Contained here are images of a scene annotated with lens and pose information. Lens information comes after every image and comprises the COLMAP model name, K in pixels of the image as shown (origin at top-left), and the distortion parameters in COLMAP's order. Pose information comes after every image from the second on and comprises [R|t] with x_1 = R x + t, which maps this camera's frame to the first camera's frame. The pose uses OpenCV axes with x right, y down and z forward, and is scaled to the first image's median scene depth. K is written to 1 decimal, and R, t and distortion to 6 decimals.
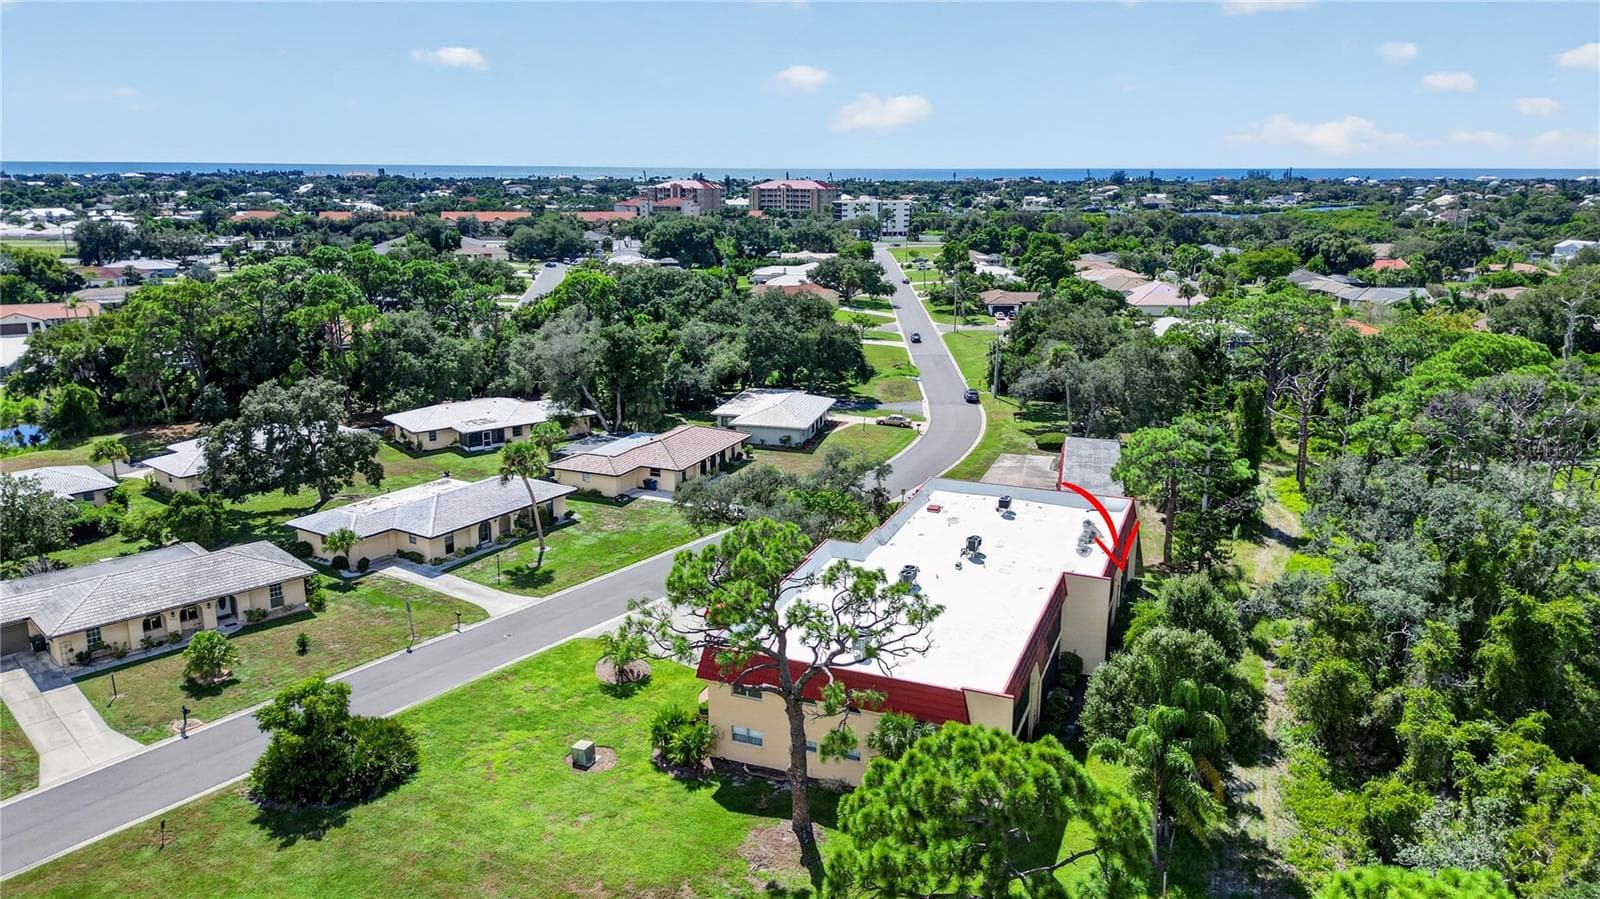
lens RADIAL K [[1158.0, 0, 800.0], [0, 1158.0, 449.5], [0, 0, 1]] dist [0.064831, -0.003856]
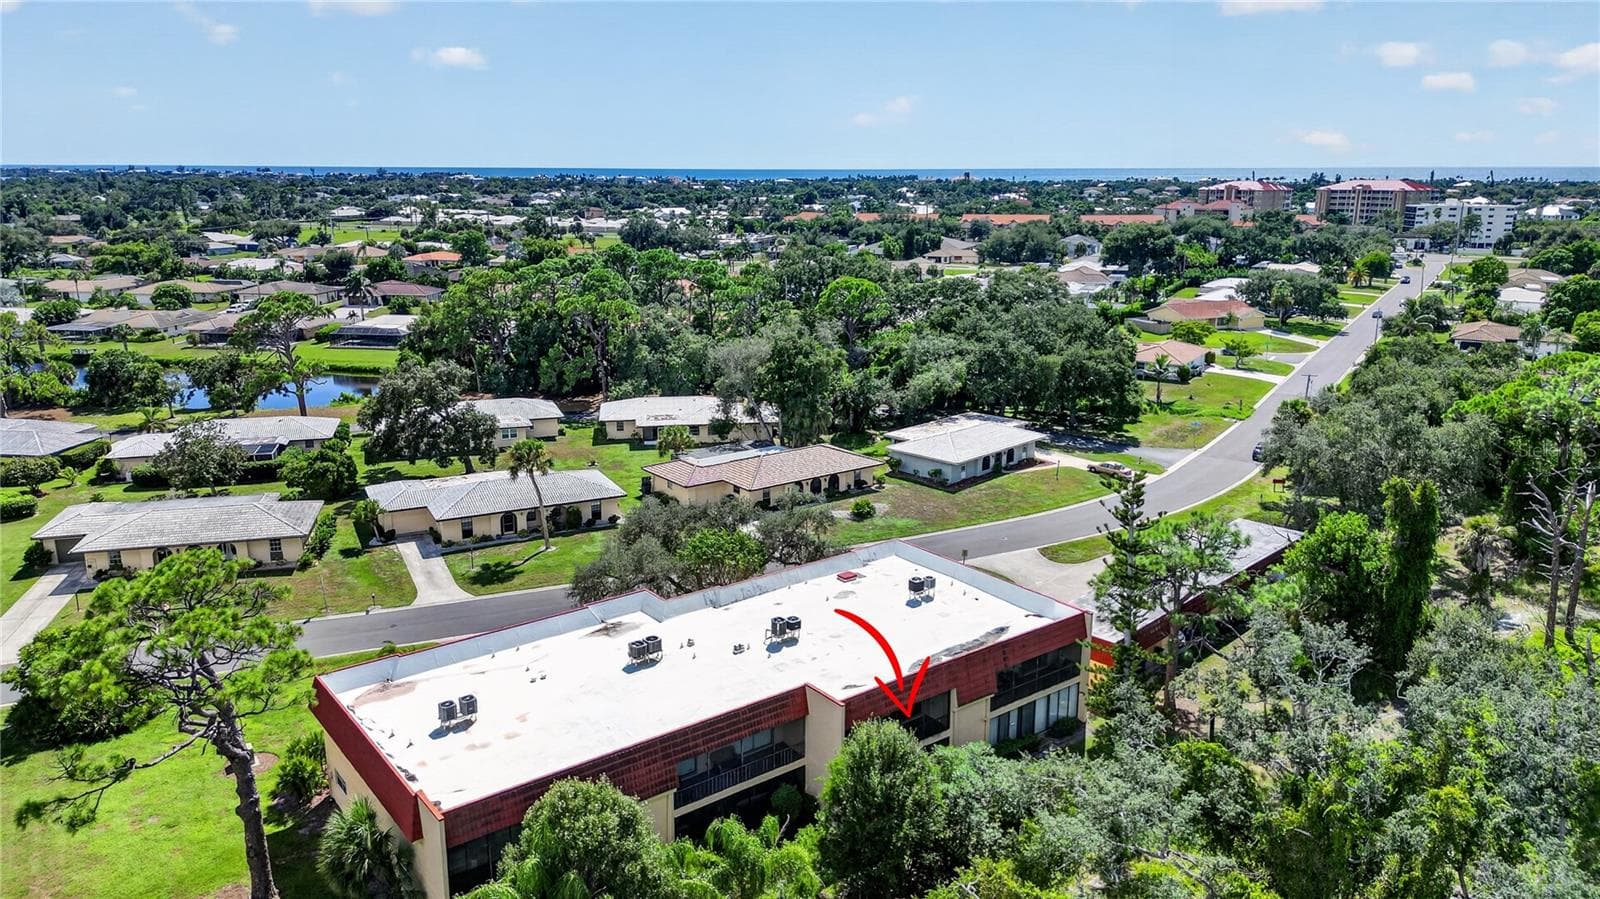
lens RADIAL K [[1158.0, 0, 800.0], [0, 1158.0, 449.5], [0, 0, 1]] dist [0.064831, -0.003856]
pose [[0.858122, 0.119901, -0.499251, 0.336696], [-0.120912, 0.992196, 0.030461, -0.041062], [0.499007, 0.034226, 0.865922, 0.179372]]
